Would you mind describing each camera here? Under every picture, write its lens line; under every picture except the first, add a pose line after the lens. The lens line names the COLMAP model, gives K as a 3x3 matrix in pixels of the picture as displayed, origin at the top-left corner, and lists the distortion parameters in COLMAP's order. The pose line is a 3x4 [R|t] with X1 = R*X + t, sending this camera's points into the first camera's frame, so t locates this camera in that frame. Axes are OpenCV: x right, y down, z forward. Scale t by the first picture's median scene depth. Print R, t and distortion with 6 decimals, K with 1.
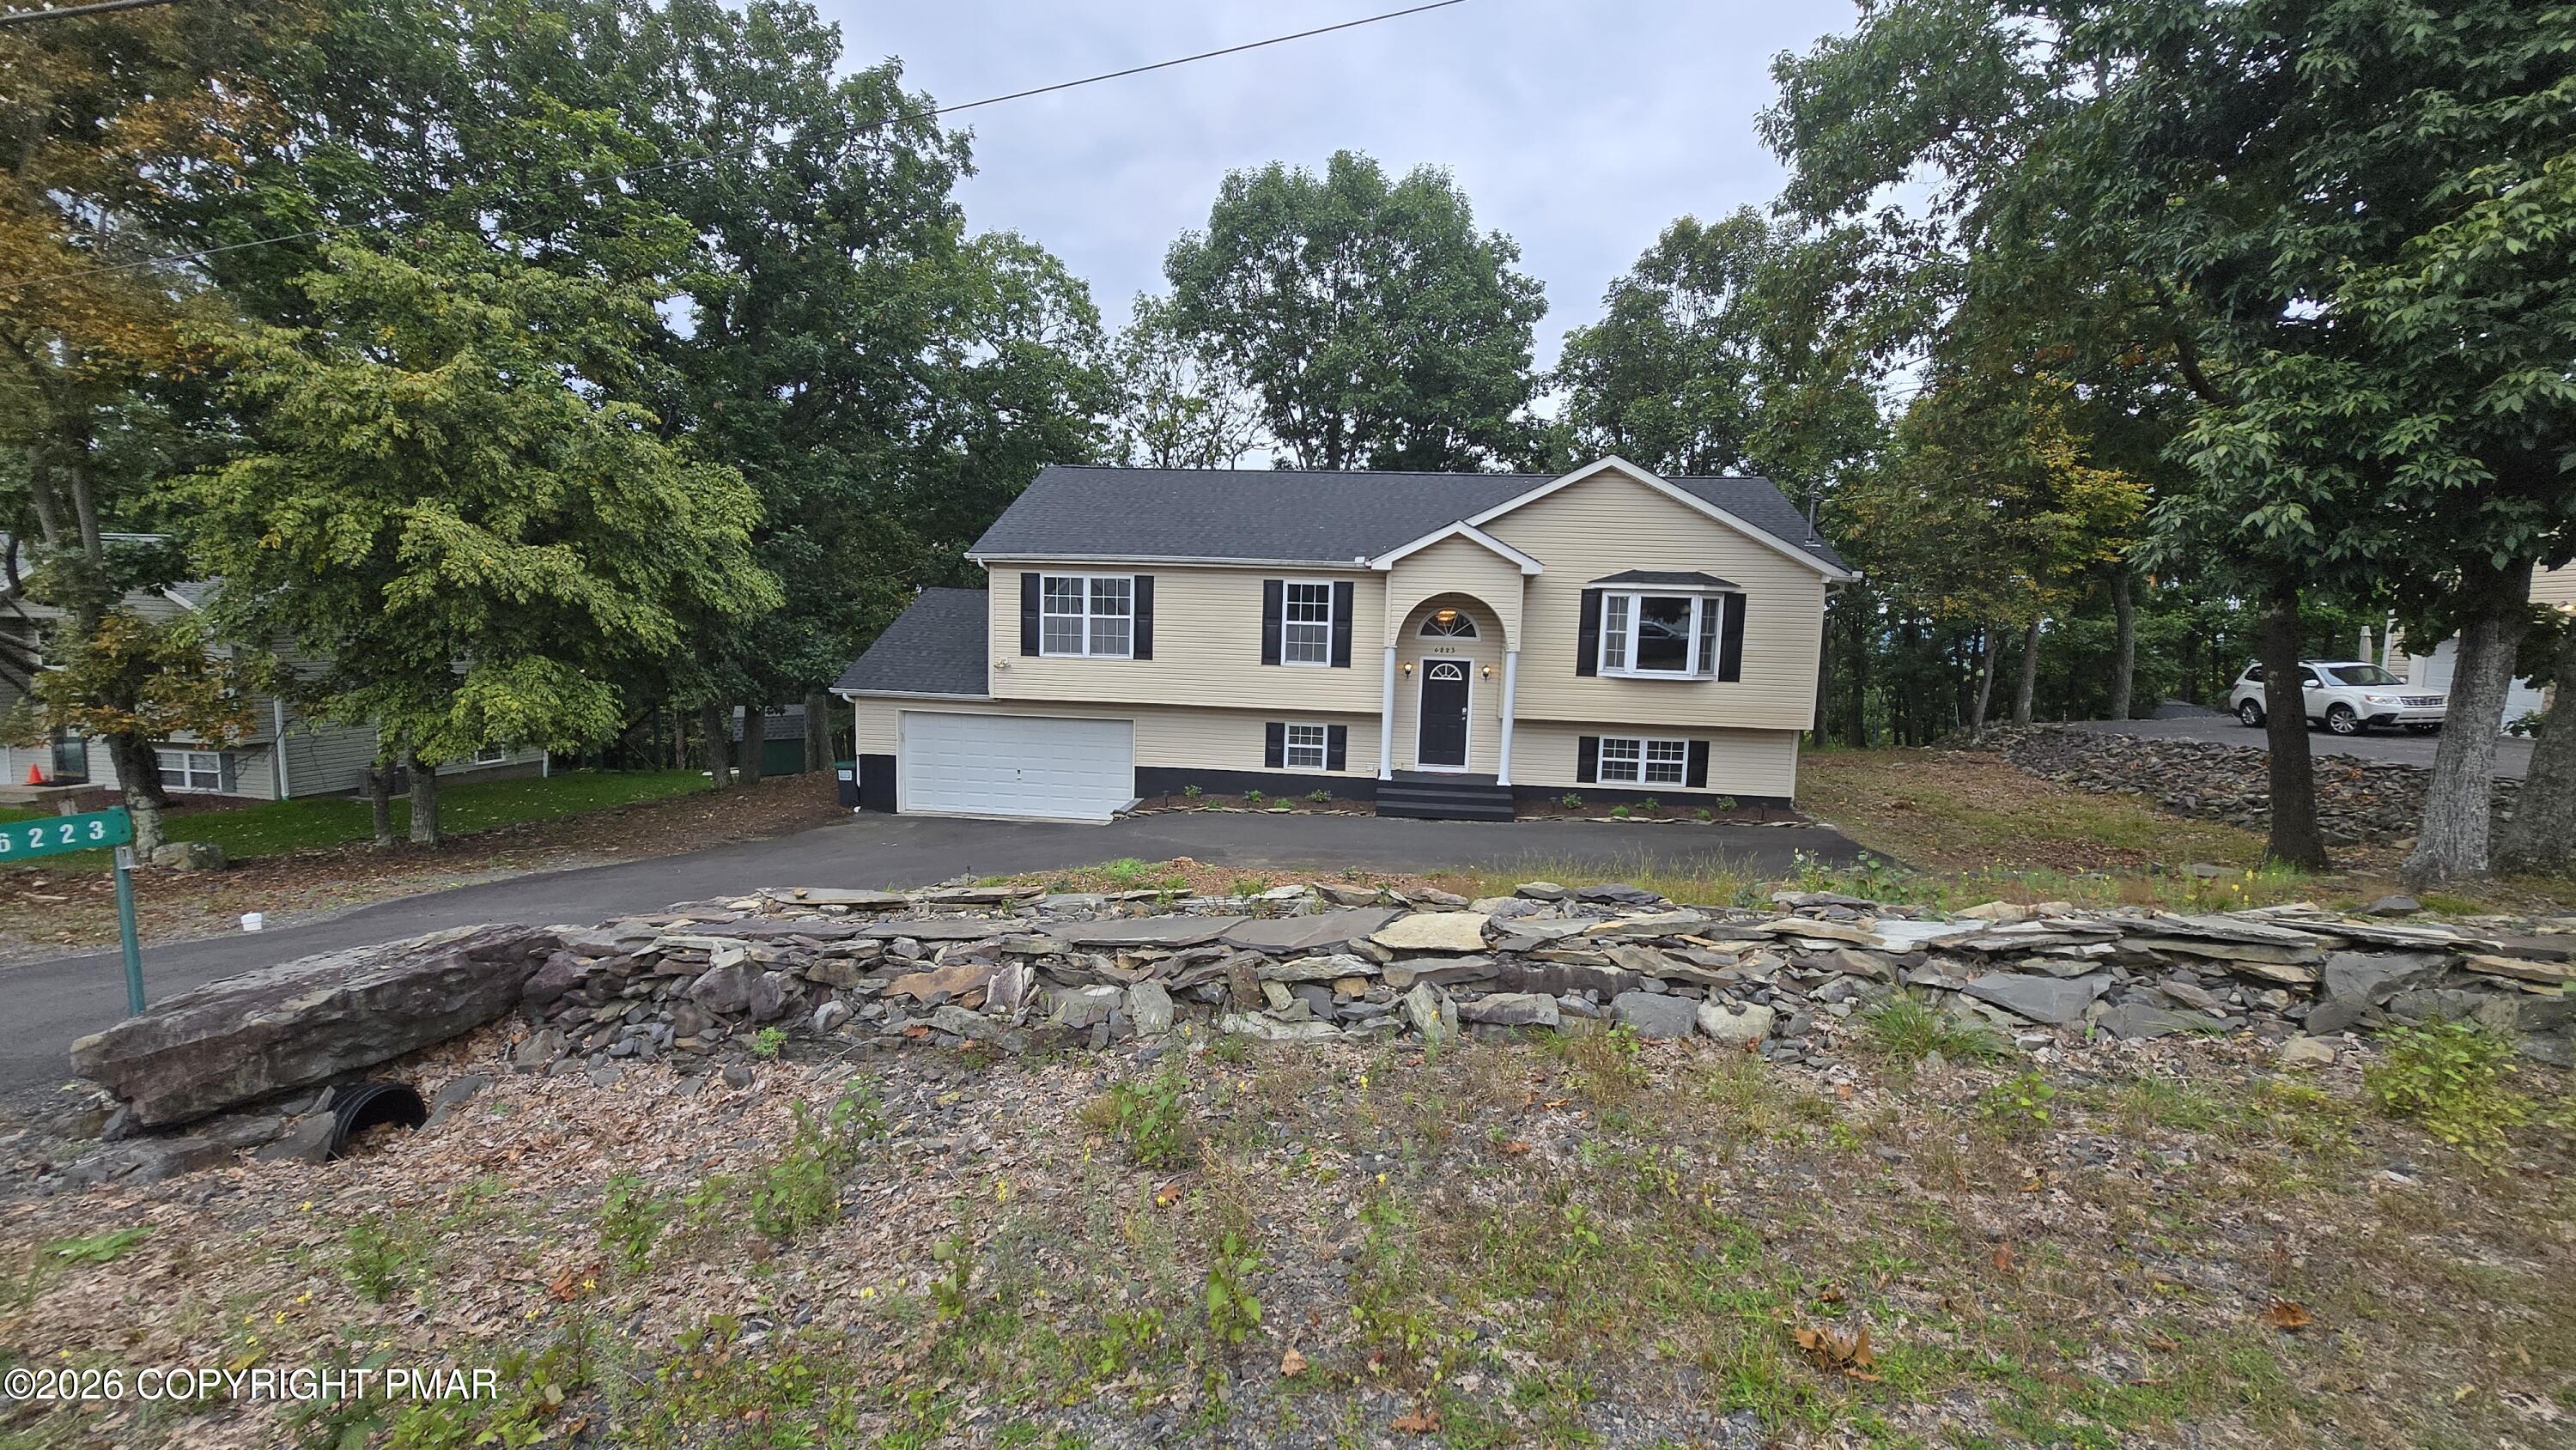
lens RADIAL K [[1015.7, 0, 1268.7], [0, 1015.7, 740.3], [0, 0, 1]] dist [0.000608, -0.000122]
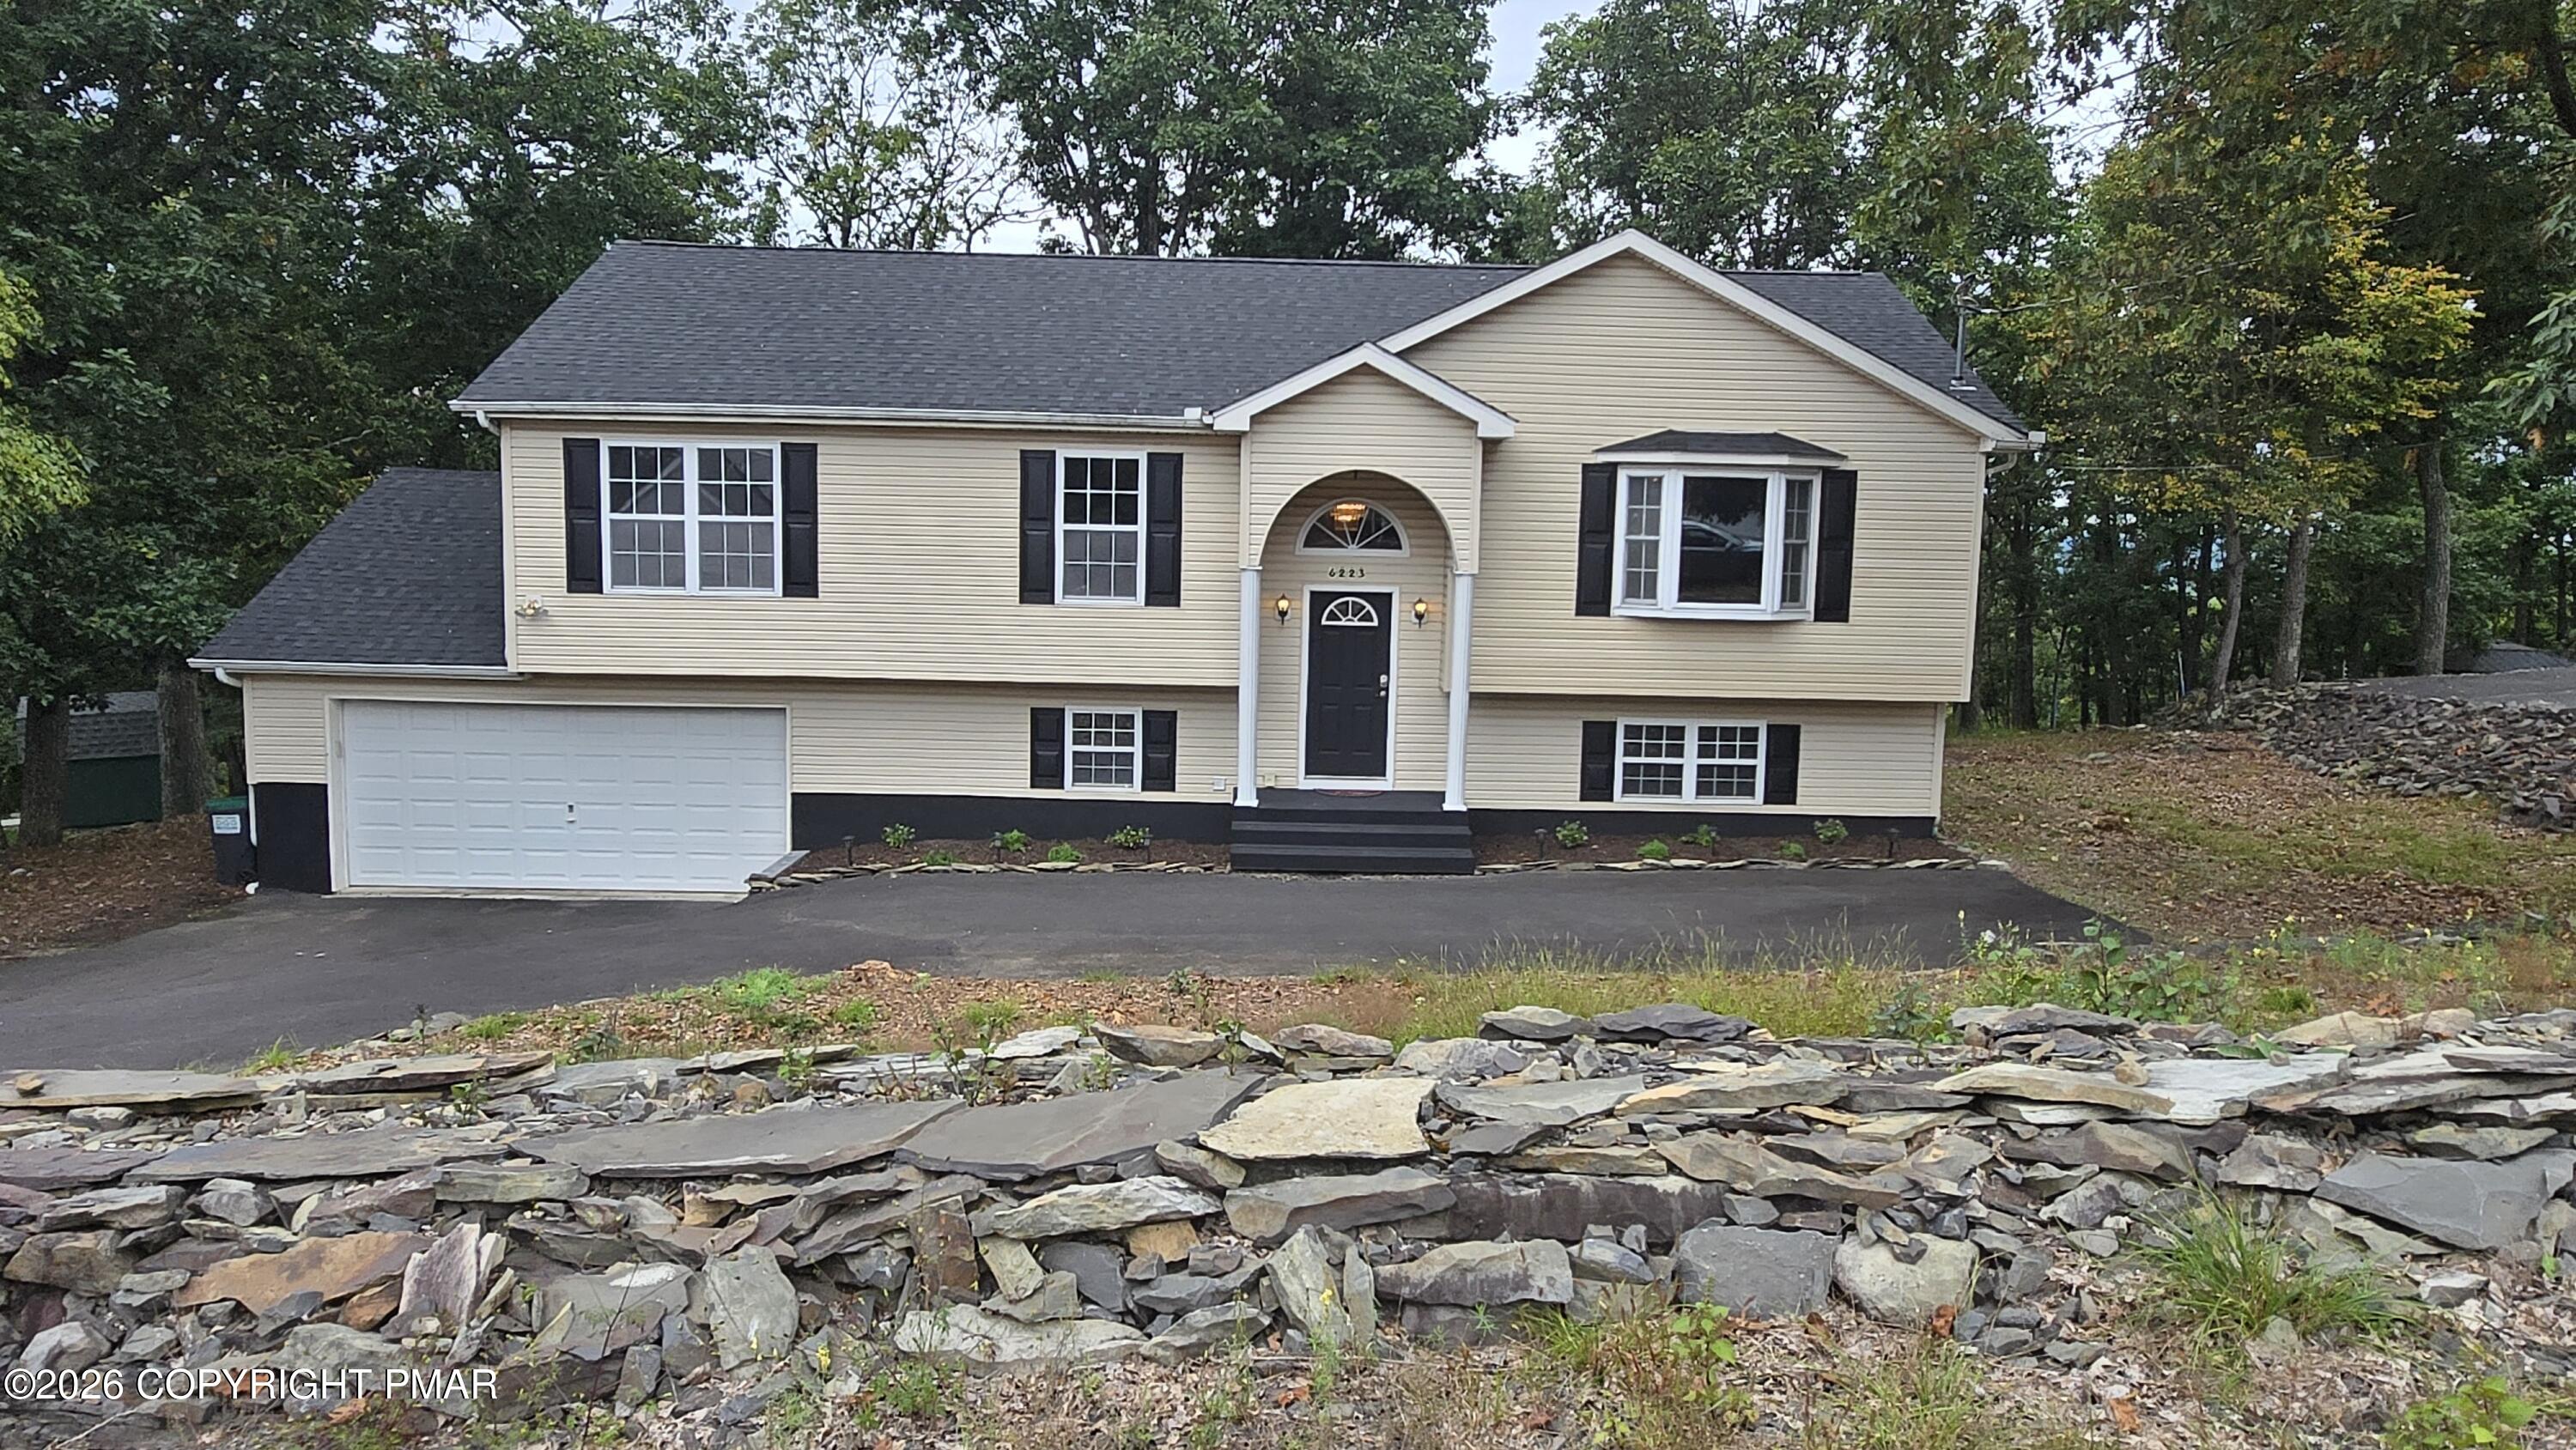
lens RADIAL K [[1015.7, 0, 1301.5], [0, 1015.7, 718.8], [0, 0, 1]] dist [0.000608, -0.000122]
pose [[0.996165, -0.022013, 0.084675, 0.099166], [0.020897, 0.999683, 0.014038, -0.016629], [-0.084957, -0.012214, 0.996310, 0.442301]]
